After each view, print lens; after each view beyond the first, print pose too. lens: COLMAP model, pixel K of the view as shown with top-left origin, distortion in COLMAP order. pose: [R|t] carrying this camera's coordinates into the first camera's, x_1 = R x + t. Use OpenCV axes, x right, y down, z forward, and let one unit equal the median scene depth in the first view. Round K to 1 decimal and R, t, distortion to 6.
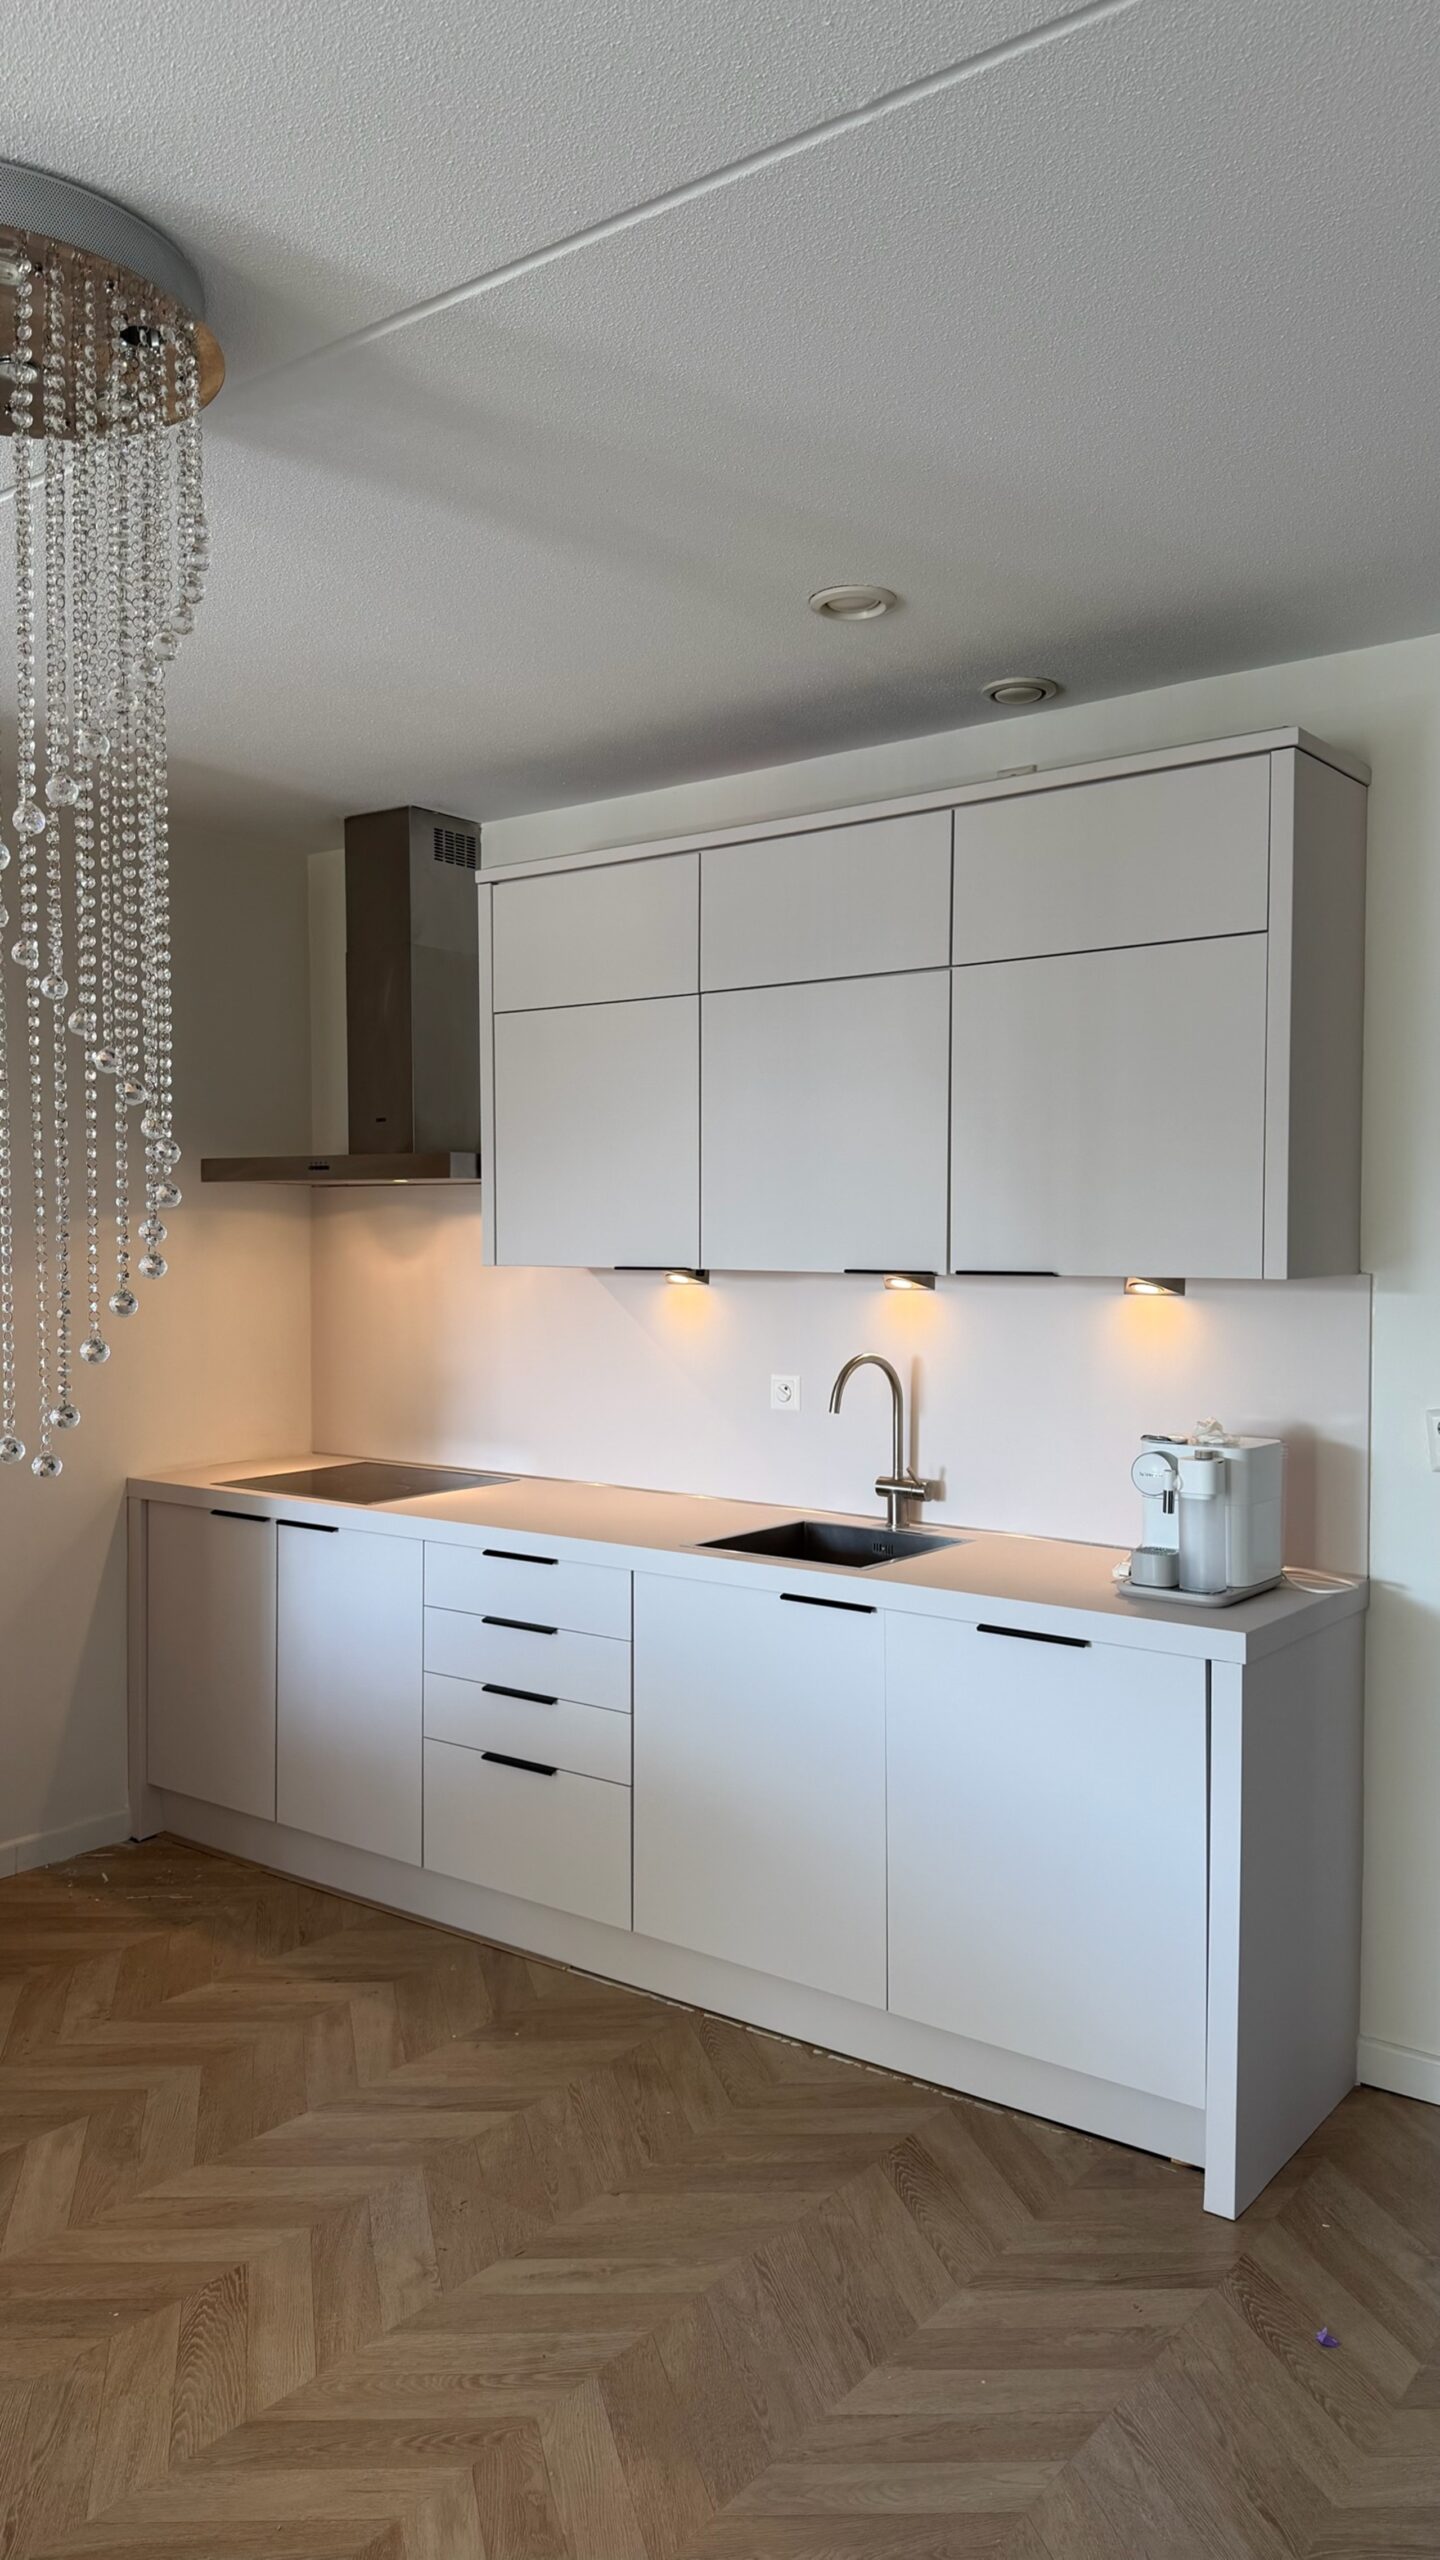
lens RADIAL K [[1824.0, 0, 712.2], [0, 1824.0, 1266.5], [0, 0, 1]] dist [0.030493, -0.020527]
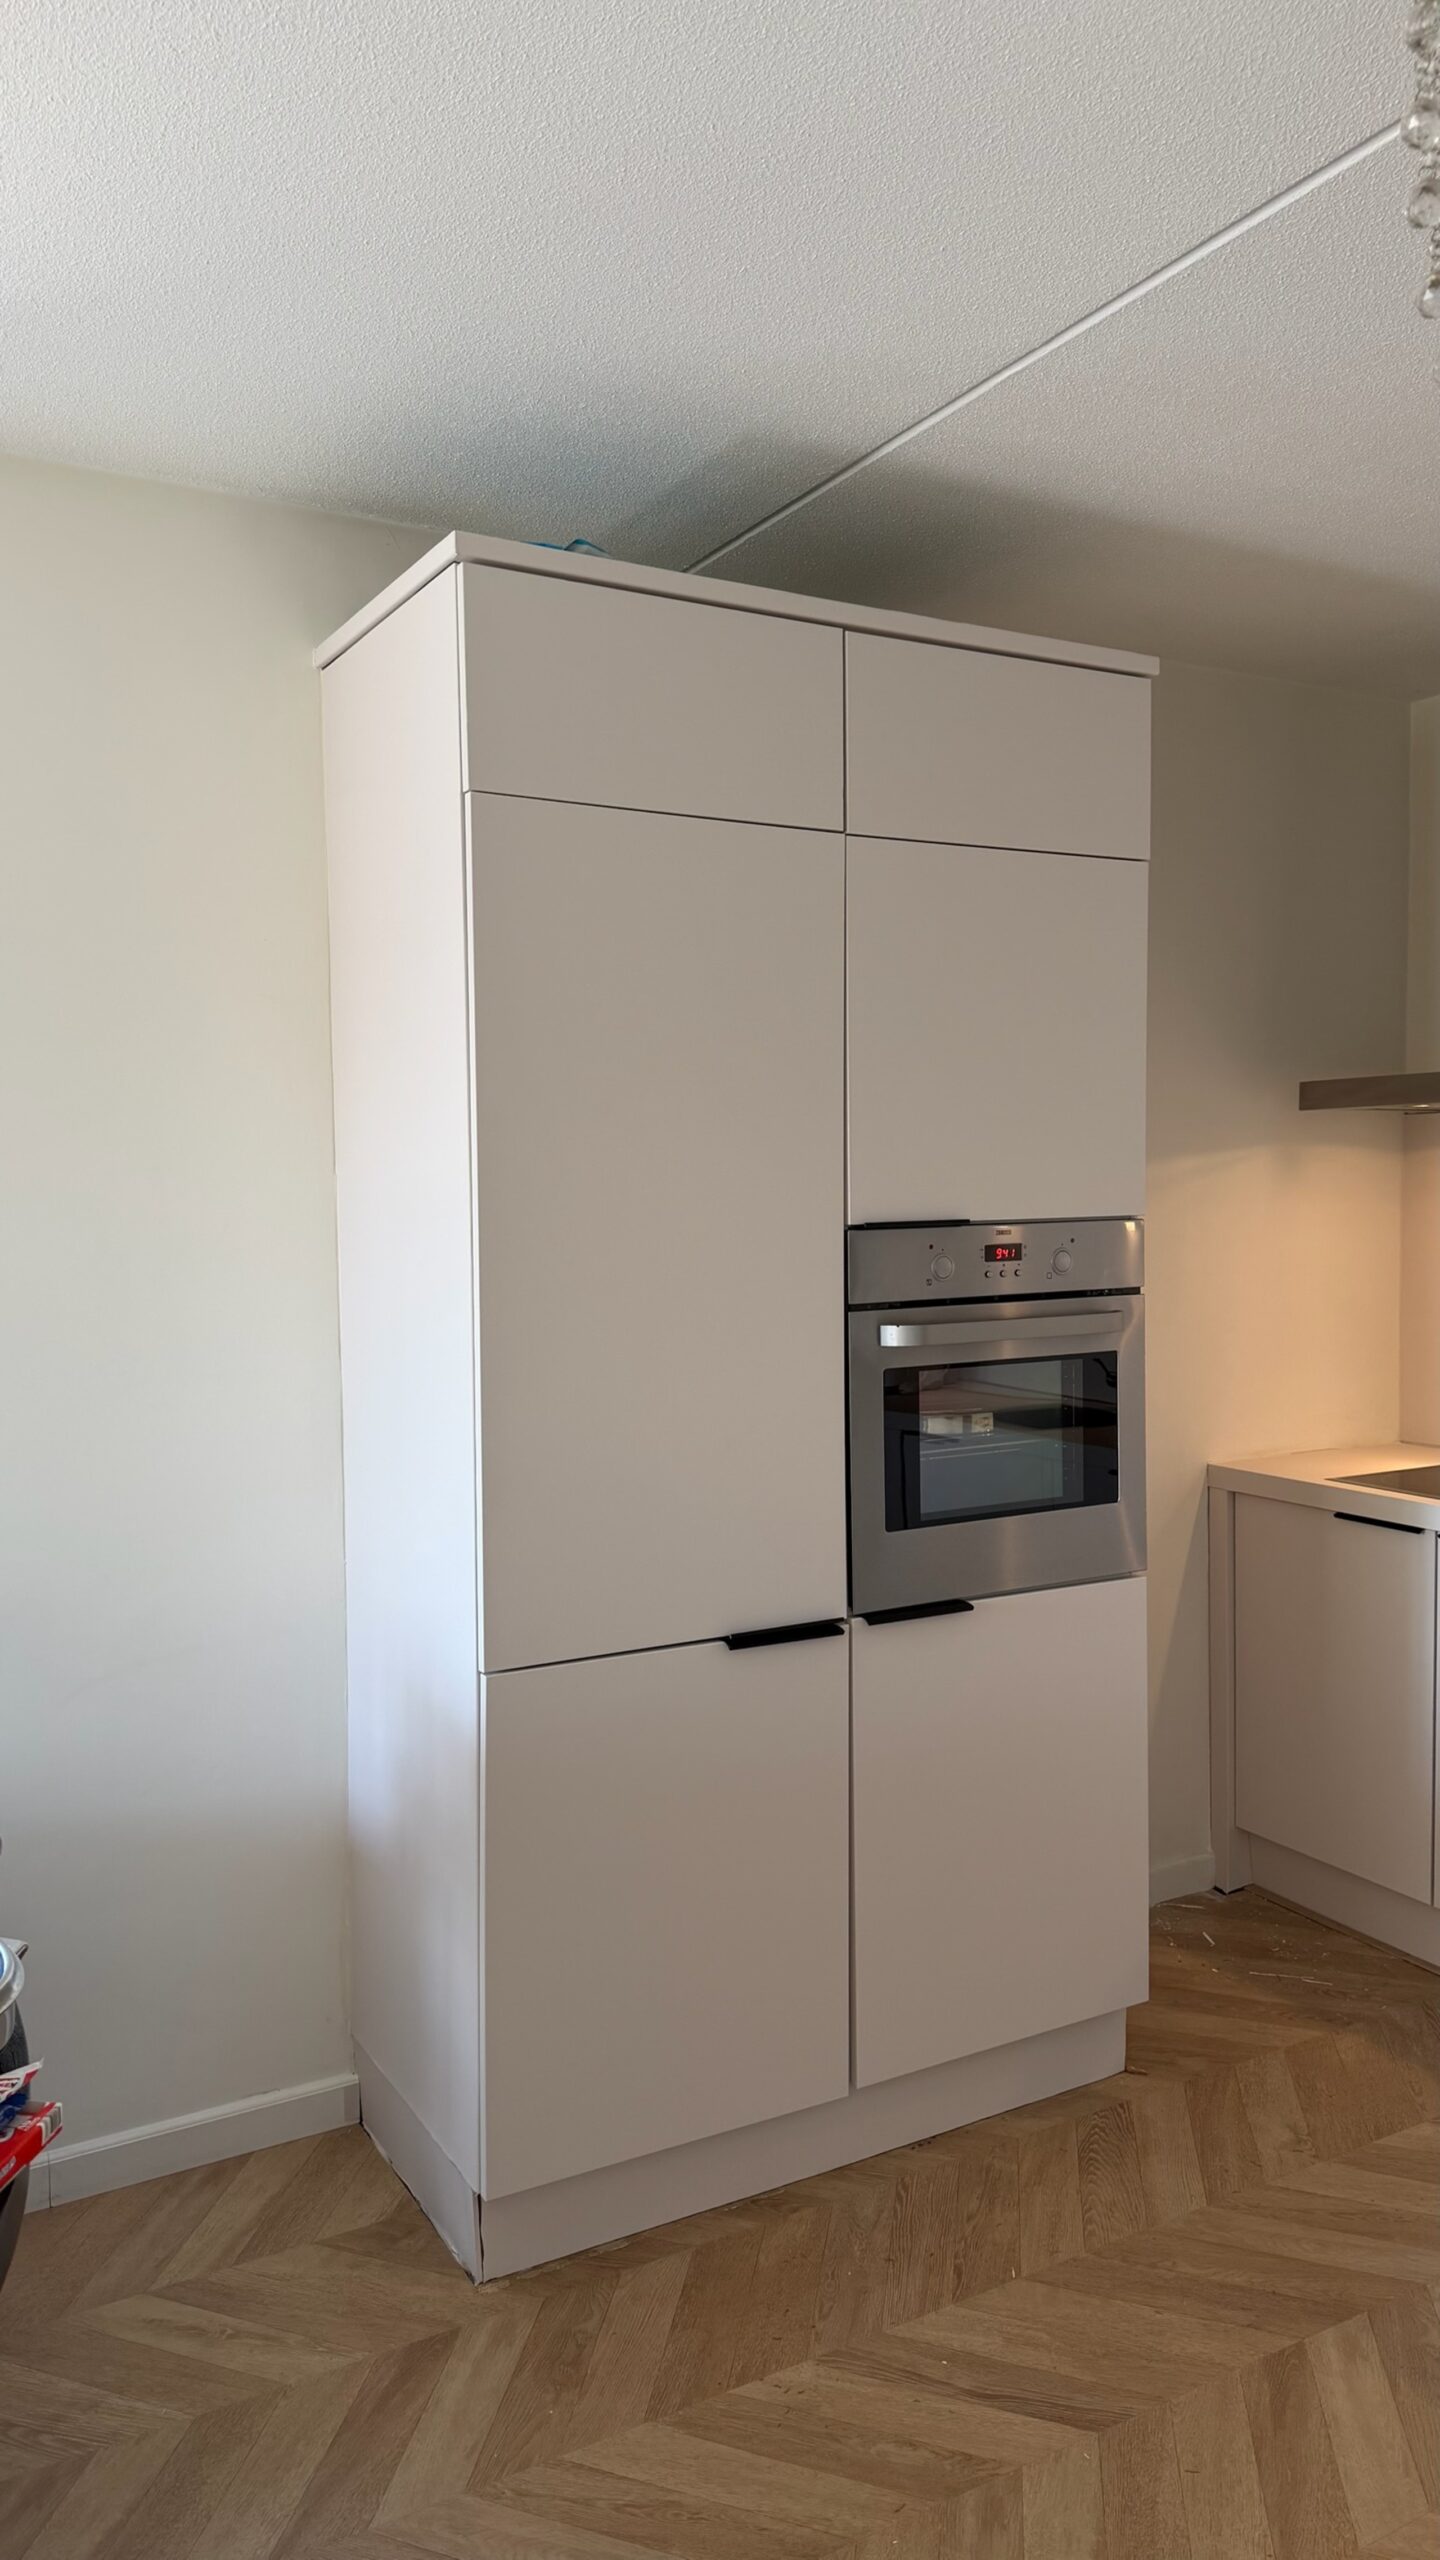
lens RADIAL K [[1824.0, 0, 713.2], [0, 1824.0, 1286.6], [0, 0, 1]] dist [0.030493, -0.020527]
pose [[0.922502, 0.006161, -0.385943, -0.265449], [0.007937, 0.999358, 0.034925, 0.002436], [0.385911, -0.035281, 0.921861, 0.177298]]
